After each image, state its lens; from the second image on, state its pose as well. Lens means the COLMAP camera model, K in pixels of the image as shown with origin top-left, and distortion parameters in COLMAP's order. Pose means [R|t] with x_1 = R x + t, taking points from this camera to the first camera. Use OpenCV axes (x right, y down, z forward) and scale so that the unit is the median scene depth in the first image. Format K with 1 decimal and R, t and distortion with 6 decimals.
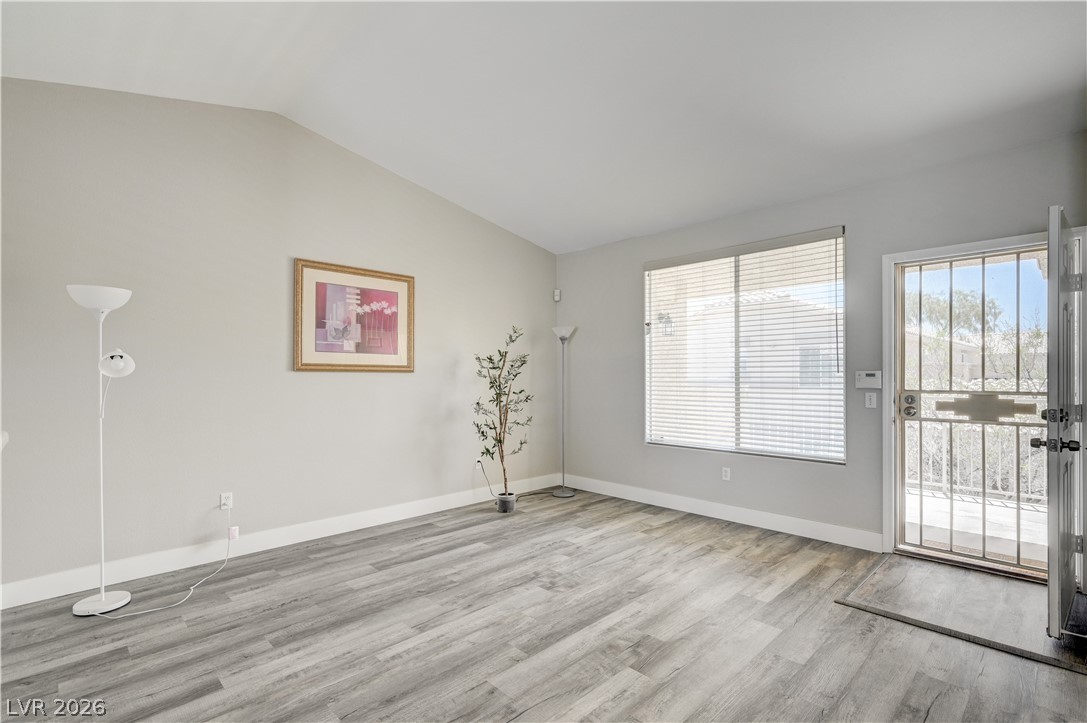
lens RADIAL K [[532.8, 0, 549.8], [0, 532.8, 371.6], [0, 0, 1]] dist [0.001066, 0.000456]
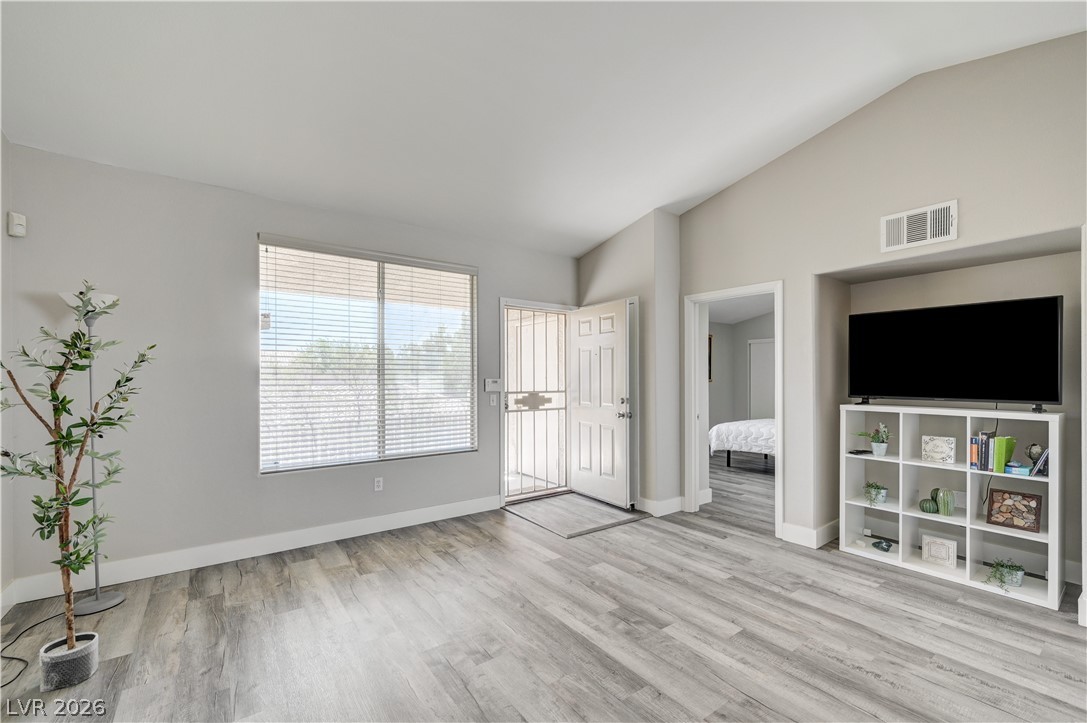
lens RADIAL K [[455.7, 0, 560.8], [0, 455.7, 376.2], [0, 0, 1]] dist [0.000199, 0.000232]
pose [[0.113902, 0.012413, 0.993414, -0.548816], [-0.000882, 0.999923, -0.012393, 0.006561], [-0.993492, 0.000535, 0.113904, 0.689645]]
